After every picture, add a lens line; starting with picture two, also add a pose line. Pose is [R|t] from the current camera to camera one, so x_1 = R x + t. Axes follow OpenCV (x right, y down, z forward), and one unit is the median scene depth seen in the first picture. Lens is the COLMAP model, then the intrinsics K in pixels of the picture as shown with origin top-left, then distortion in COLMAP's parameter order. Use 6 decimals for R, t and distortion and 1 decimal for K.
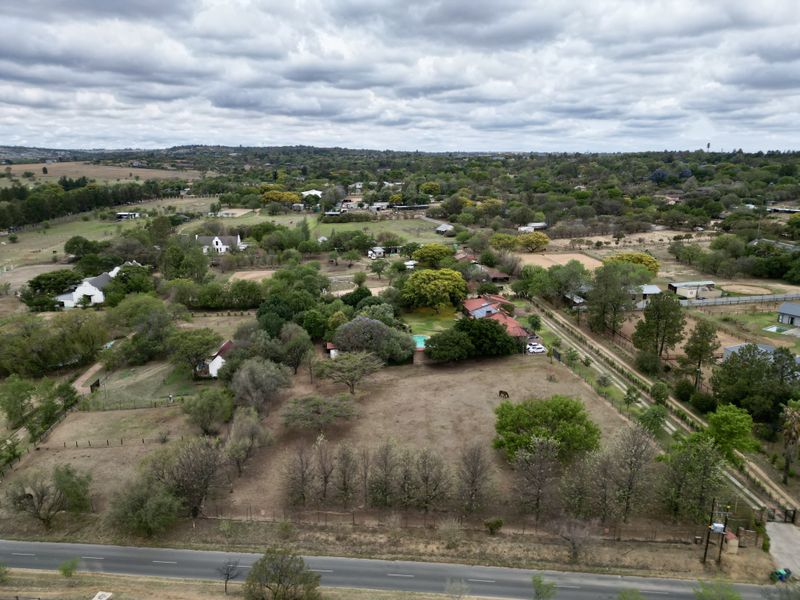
lens RADIAL K [[573.6, 0, 401.1], [0, 573.6, 299.0], [0, 0, 1]] dist [0.040934, -0.029694]
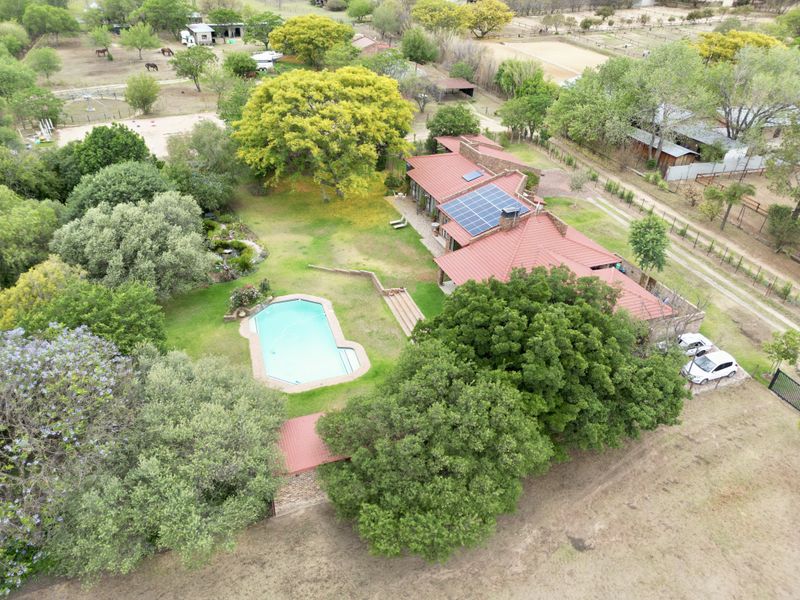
lens RADIAL K [[573.6, 0, 397.5], [0, 573.6, 302.0], [0, 0, 1]] dist [0.040934, -0.029694]
pose [[0.978862, -0.076030, 0.189865, 0.018658], [0.010762, 0.946197, 0.323411, -0.024233], [-0.204239, -0.314531, 0.927015, 0.487547]]
